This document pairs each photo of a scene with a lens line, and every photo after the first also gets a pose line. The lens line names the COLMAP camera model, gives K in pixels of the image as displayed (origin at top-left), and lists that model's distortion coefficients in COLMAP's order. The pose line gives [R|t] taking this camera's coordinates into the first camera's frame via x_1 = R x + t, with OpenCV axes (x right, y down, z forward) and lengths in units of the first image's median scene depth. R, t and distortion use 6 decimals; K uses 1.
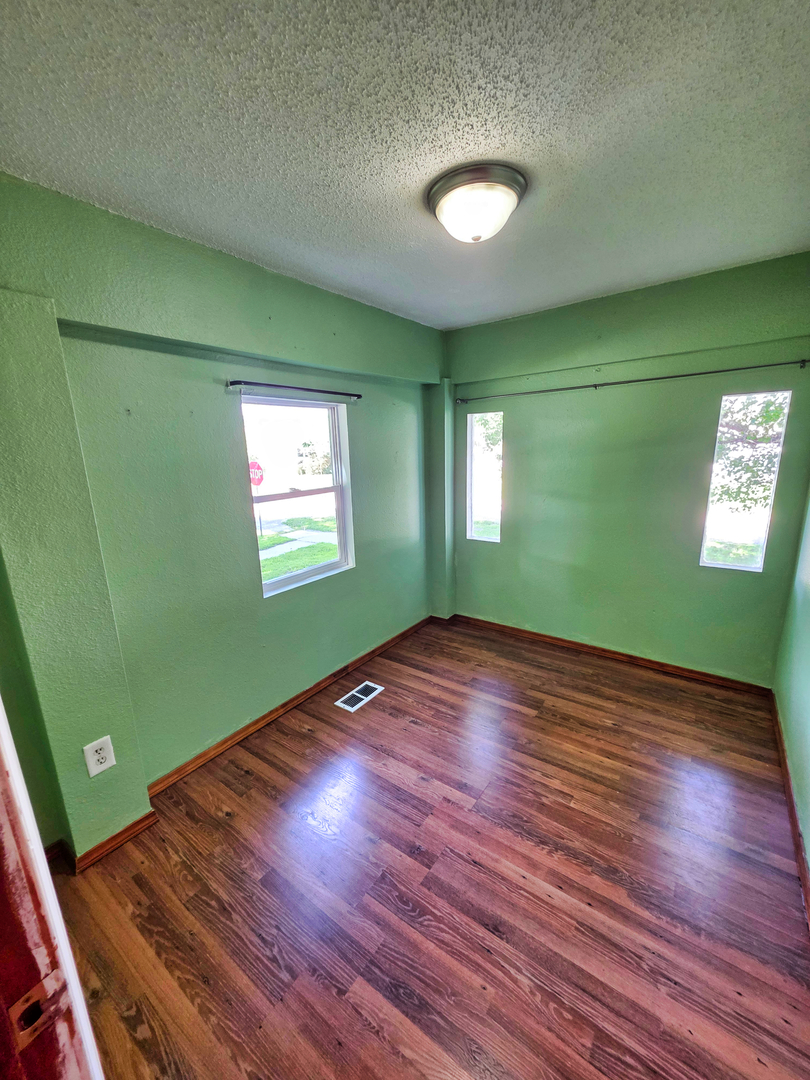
lens RADIAL K [[428.9, 0, 406.2], [0, 428.9, 547.4], [0, 0, 1]] dist [0.000789, -0.000186]
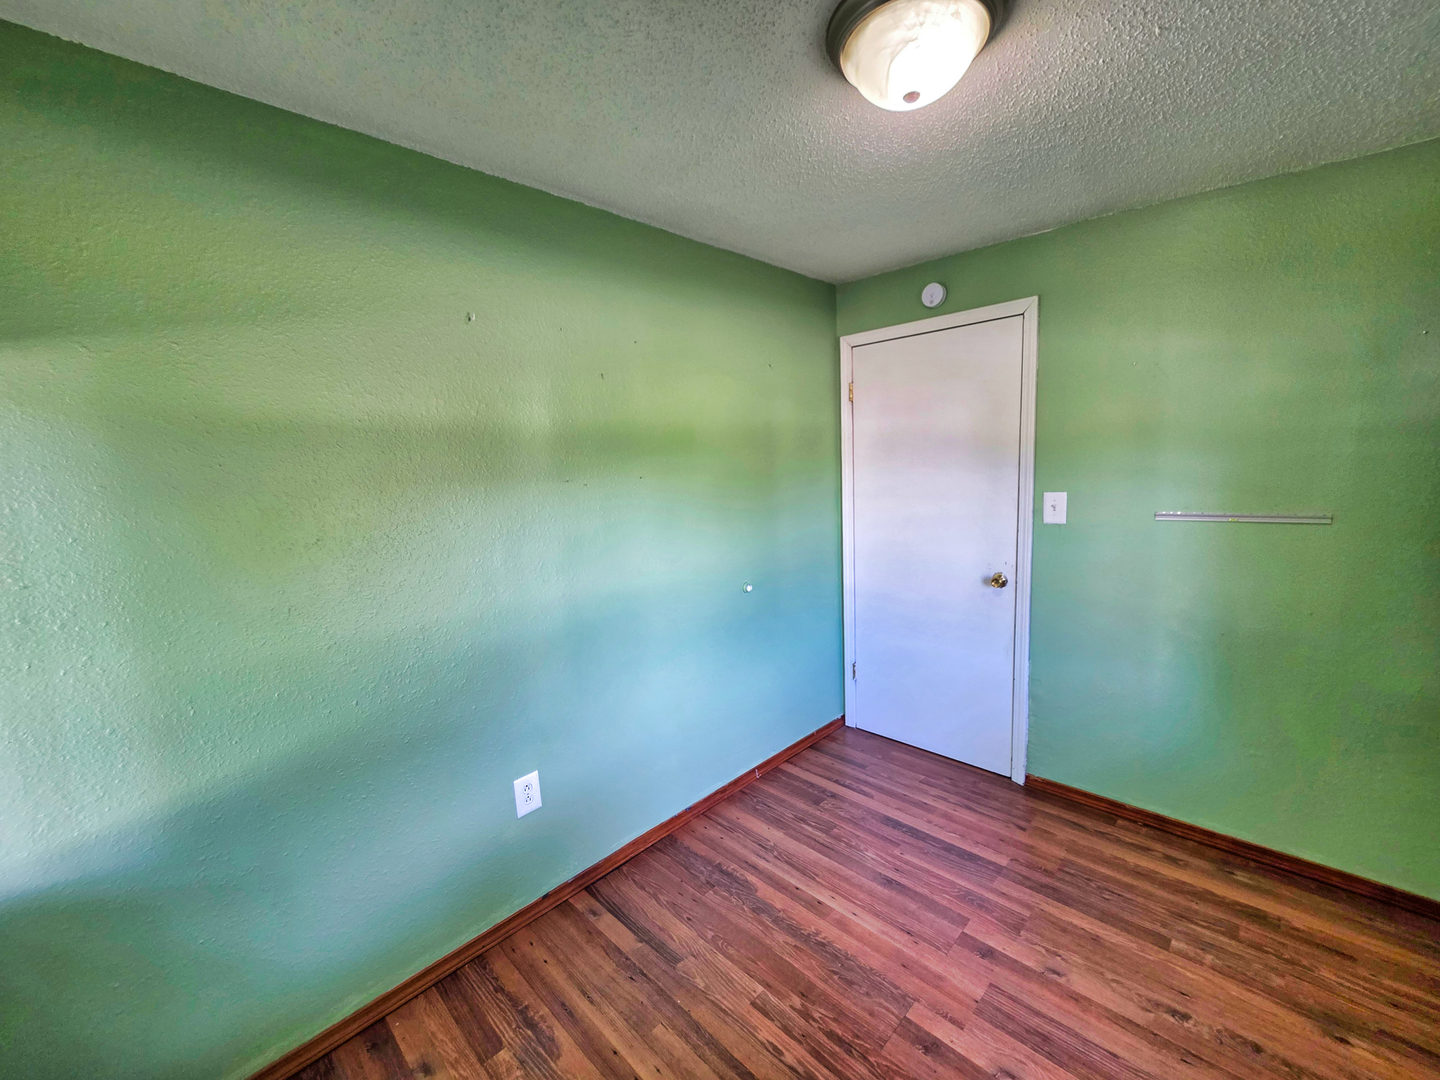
lens RADIAL K [[610.7, 0, 726.7], [0, 610.7, 536.2], [0, 0, 1]] dist [0.000970, 0.000456]
pose [[-0.988746, 0.050826, 0.140709, 0.318181], [0.096241, 0.936169, 0.338121, -0.469795], [-0.114542, 0.347857, -0.930524, 1.965572]]
